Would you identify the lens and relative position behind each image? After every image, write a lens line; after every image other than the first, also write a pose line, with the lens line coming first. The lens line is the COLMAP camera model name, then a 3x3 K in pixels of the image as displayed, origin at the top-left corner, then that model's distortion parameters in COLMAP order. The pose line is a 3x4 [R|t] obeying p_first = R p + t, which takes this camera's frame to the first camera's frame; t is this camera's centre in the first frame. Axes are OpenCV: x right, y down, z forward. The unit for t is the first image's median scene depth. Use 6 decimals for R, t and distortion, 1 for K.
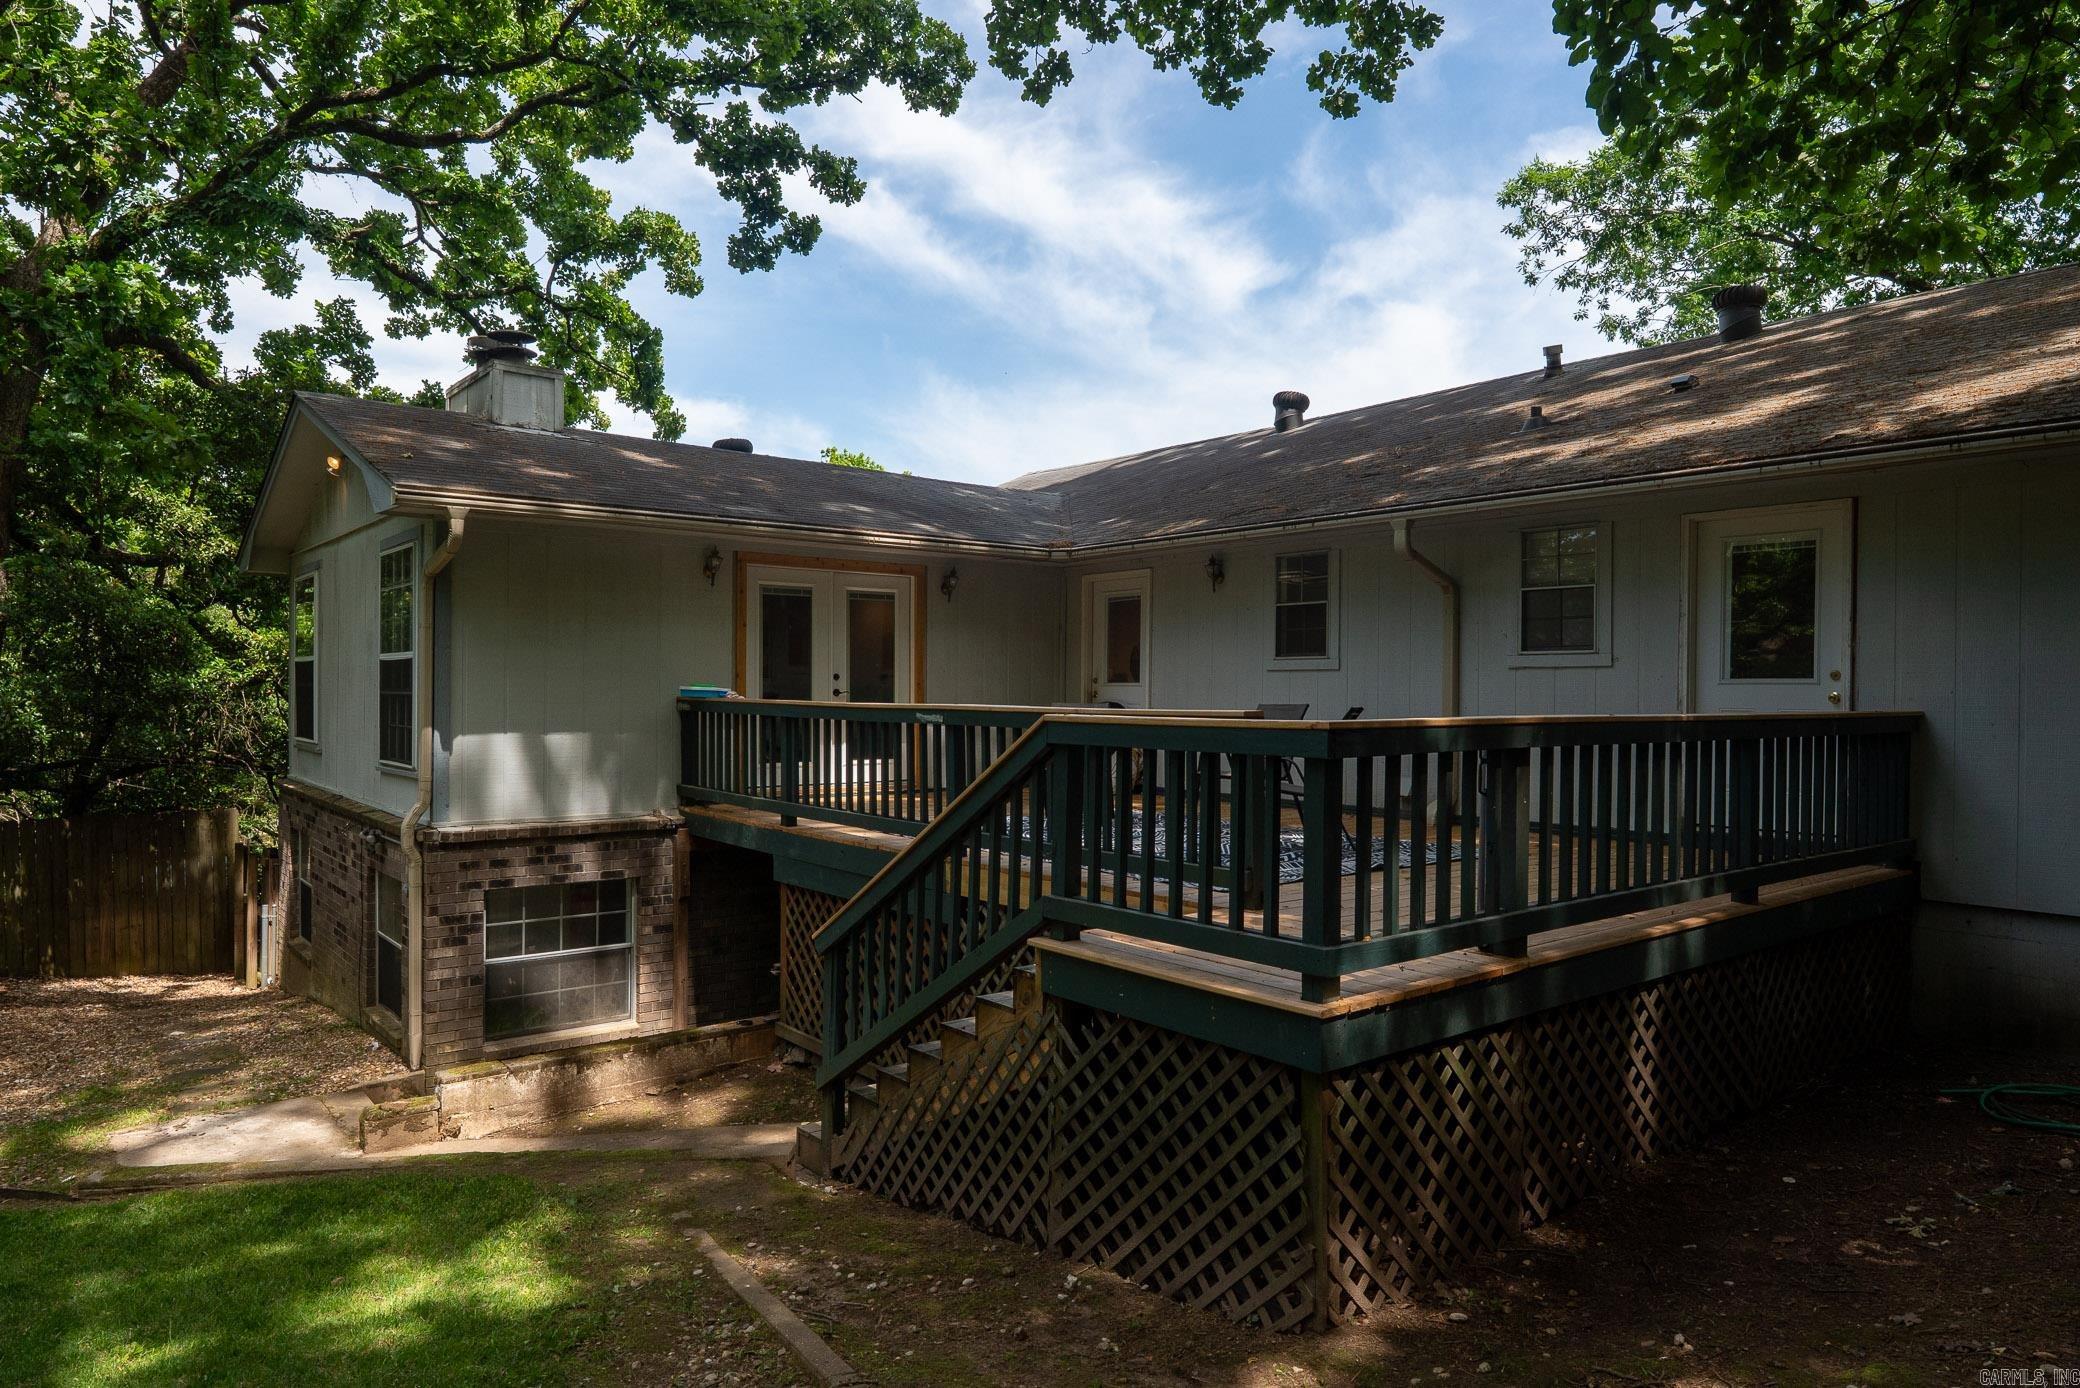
lens RADIAL K [[1326.0, 0, 1040.0], [0, 1326.0, 694.0], [0, 0, 1]] dist [0.005192, 0.001390]
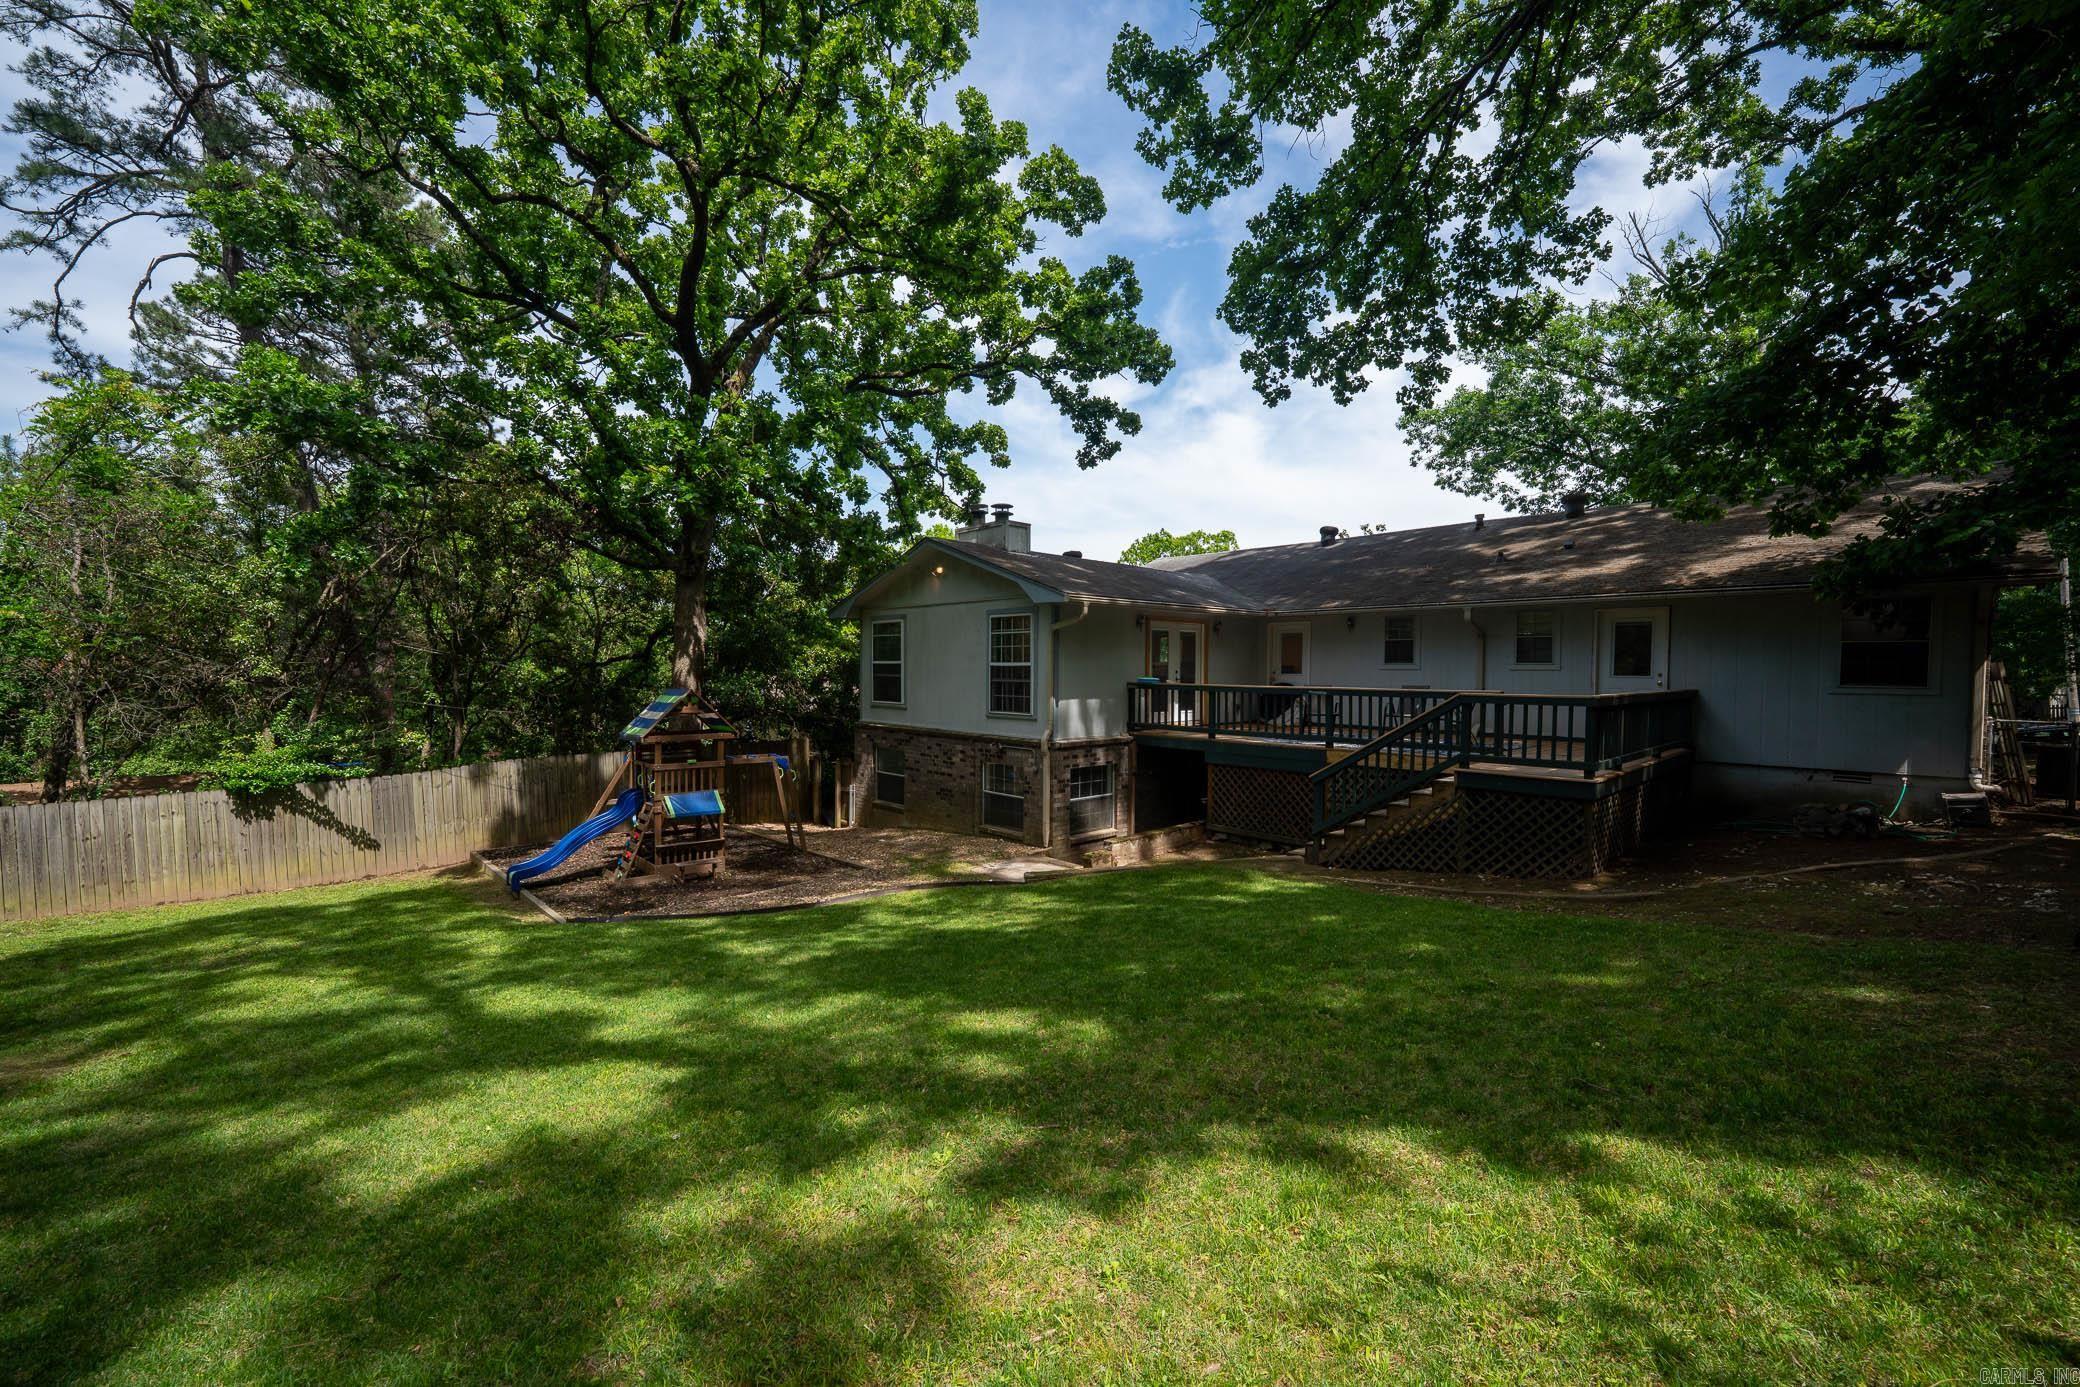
lens RADIAL K [[835.0, 0, 1042.3], [0, 835.0, 706.4], [0, 0, 1]] dist [-0.010520, -0.000231]
pose [[0.996398, -0.006235, 0.084575, -0.487090], [0.002329, 0.998929, 0.046205, -0.019888], [-0.084773, -0.045842, 0.995345, -0.337728]]
